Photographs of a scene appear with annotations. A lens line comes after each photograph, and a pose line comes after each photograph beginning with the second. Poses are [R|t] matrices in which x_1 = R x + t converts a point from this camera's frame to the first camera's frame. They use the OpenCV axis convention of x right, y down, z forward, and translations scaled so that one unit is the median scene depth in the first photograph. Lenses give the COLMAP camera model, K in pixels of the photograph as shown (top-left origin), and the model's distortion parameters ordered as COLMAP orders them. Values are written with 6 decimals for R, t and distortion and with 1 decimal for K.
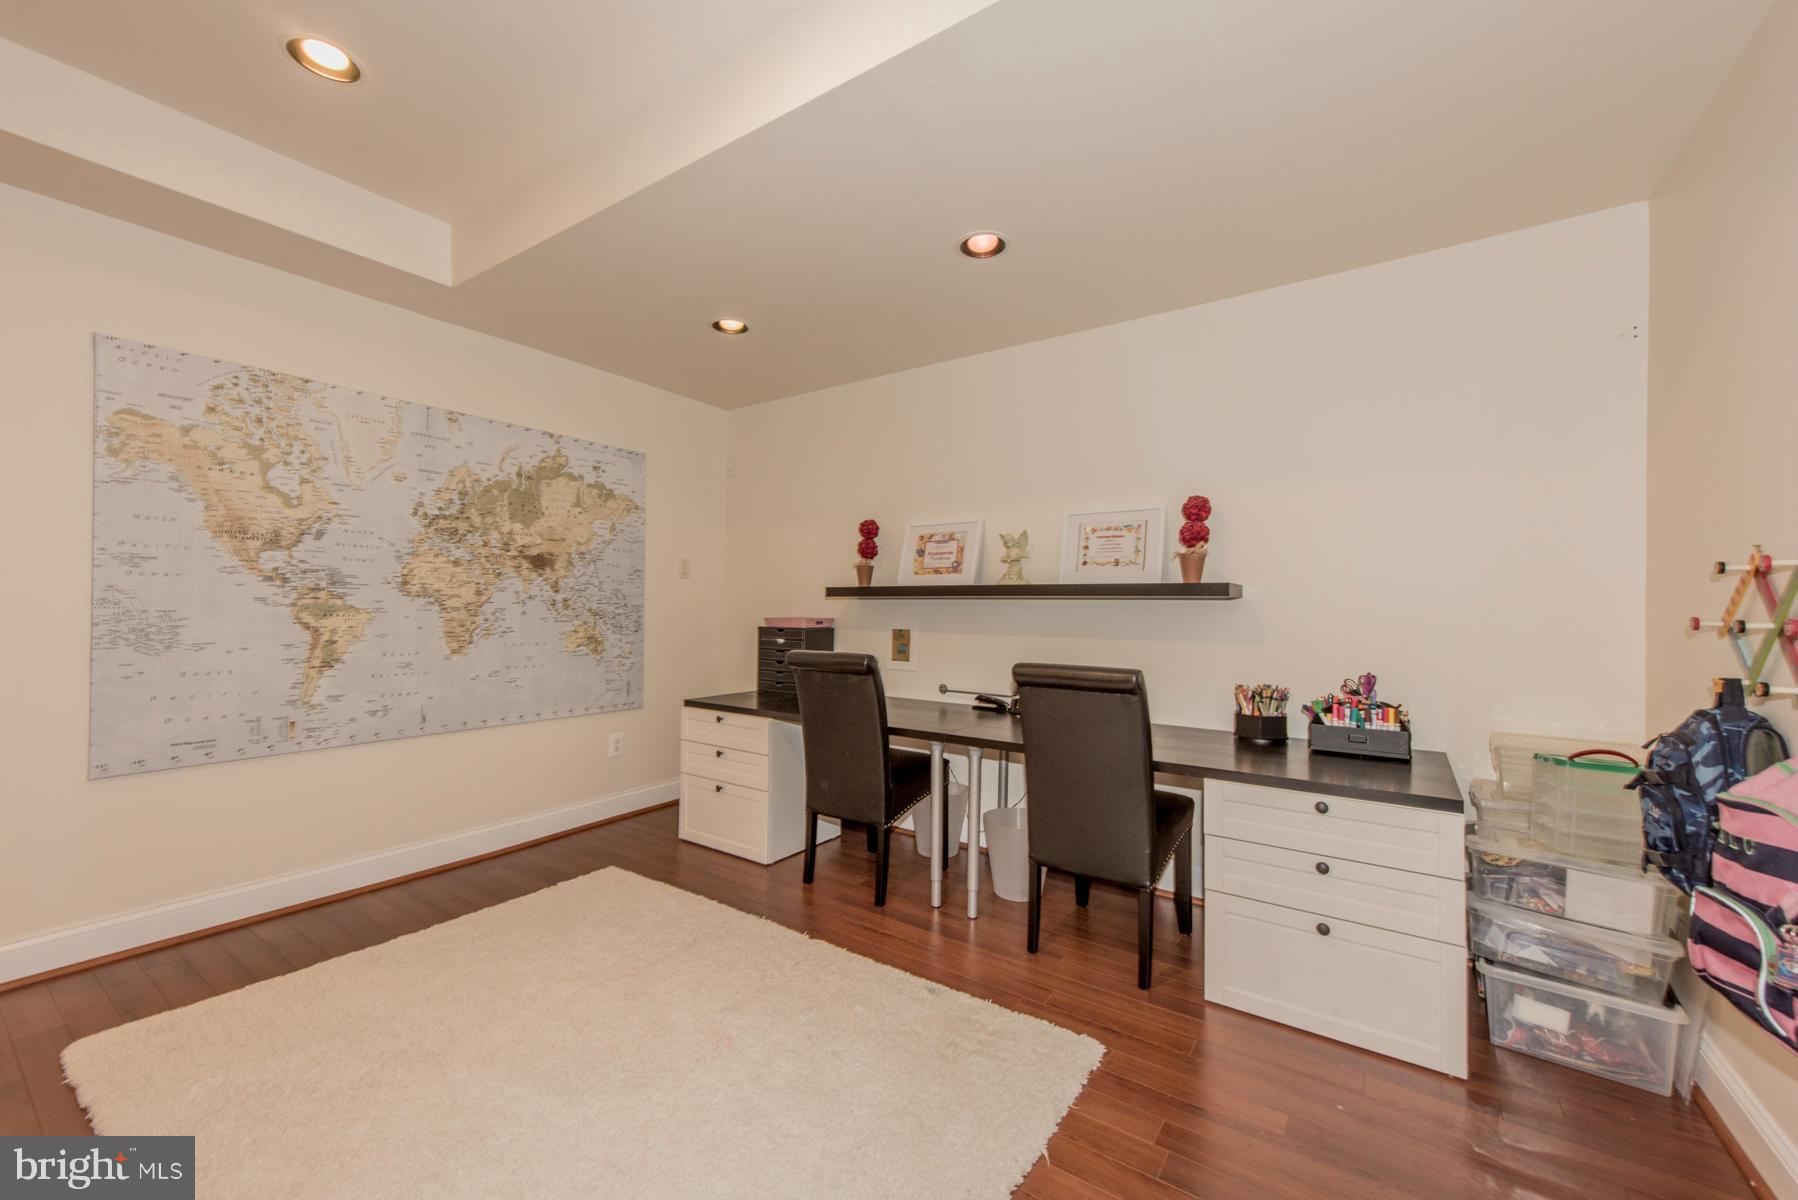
lens RADIAL K [[704.4, 0, 901.6], [0, 704.4, 601.1], [0, 0, 1]] dist [0.010243, -0.001725]
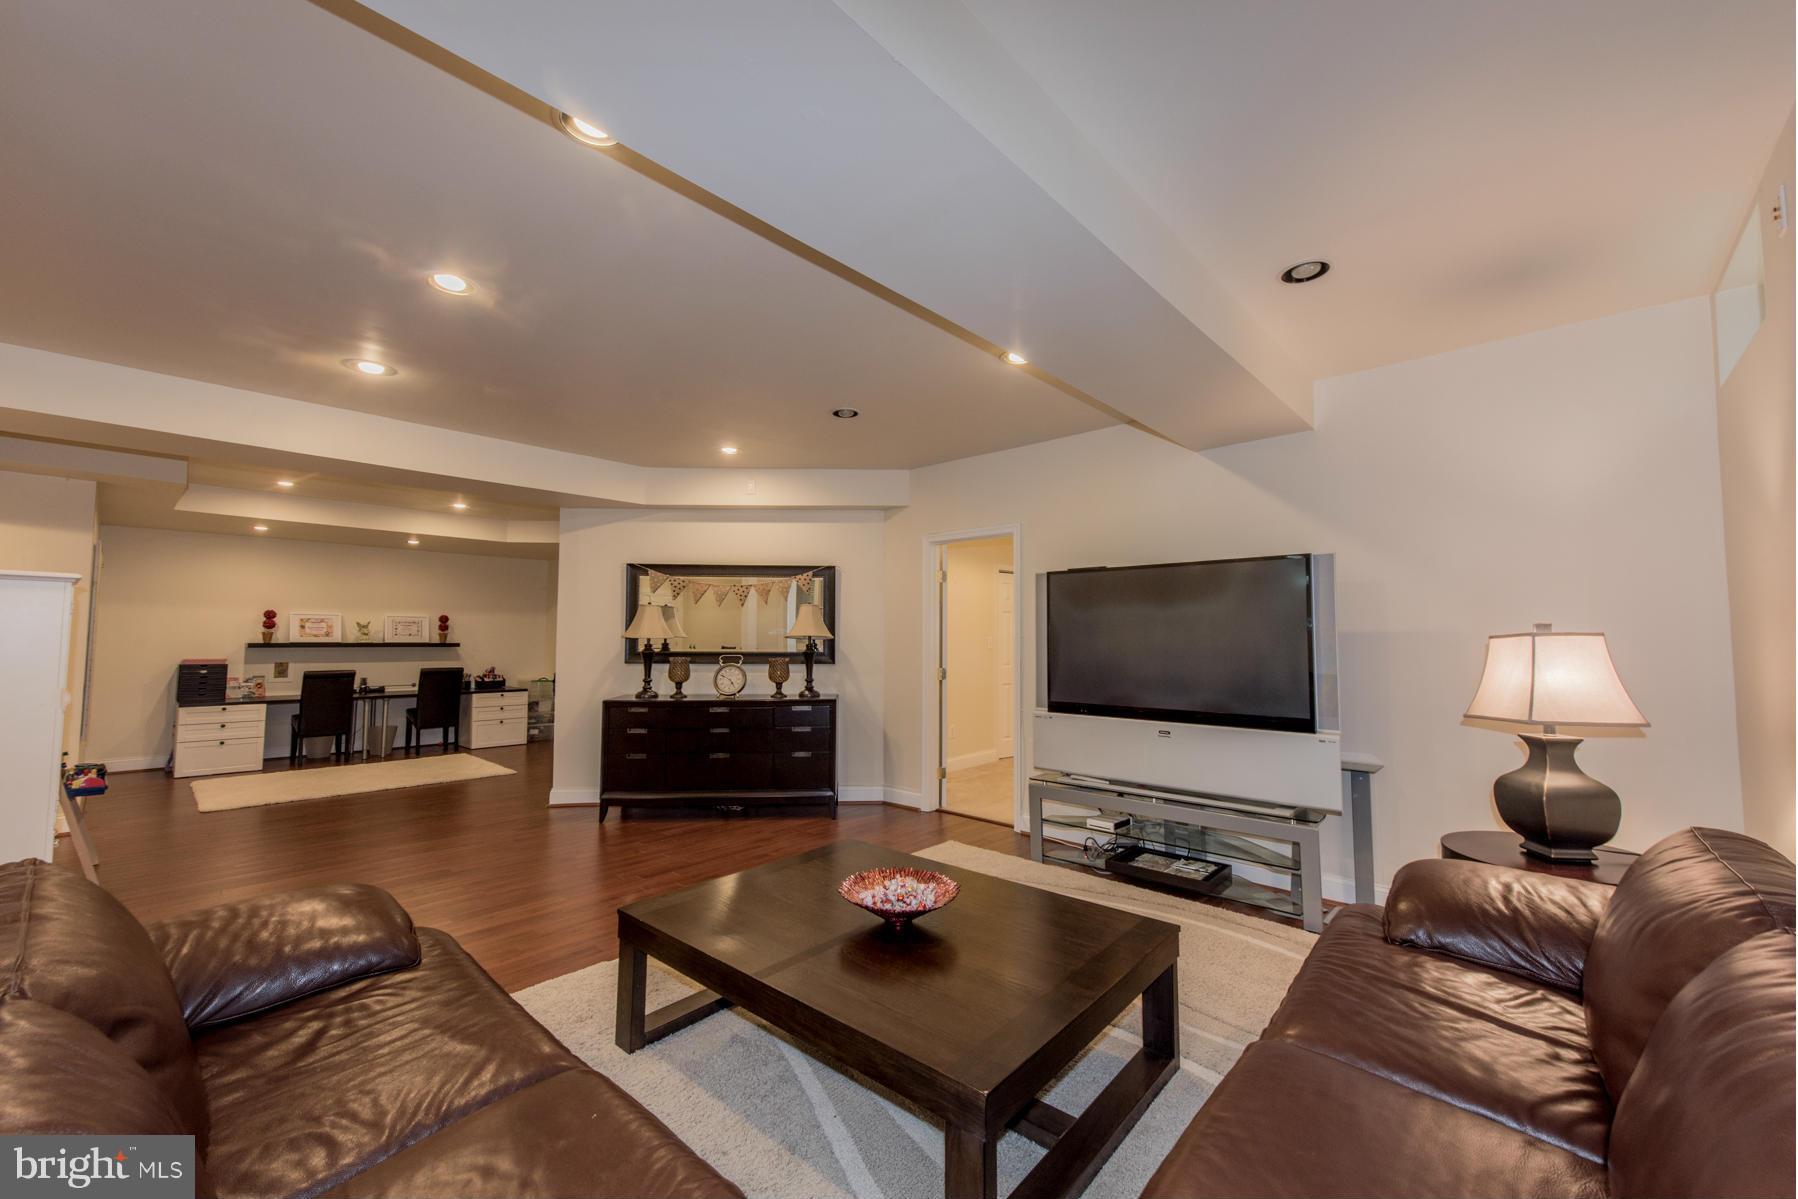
lens RADIAL K [[704.4, 0, 905.7], [0, 704.4, 599.7], [0, 0, 1]] dist [0.010243, -0.001725]
pose [[0.136794, 0.052403, 0.989213, -1.905928], [-0.006054, 0.998625, -0.052064, -0.050538], [-0.990581, 0.001134, 0.136923, -1.161407]]
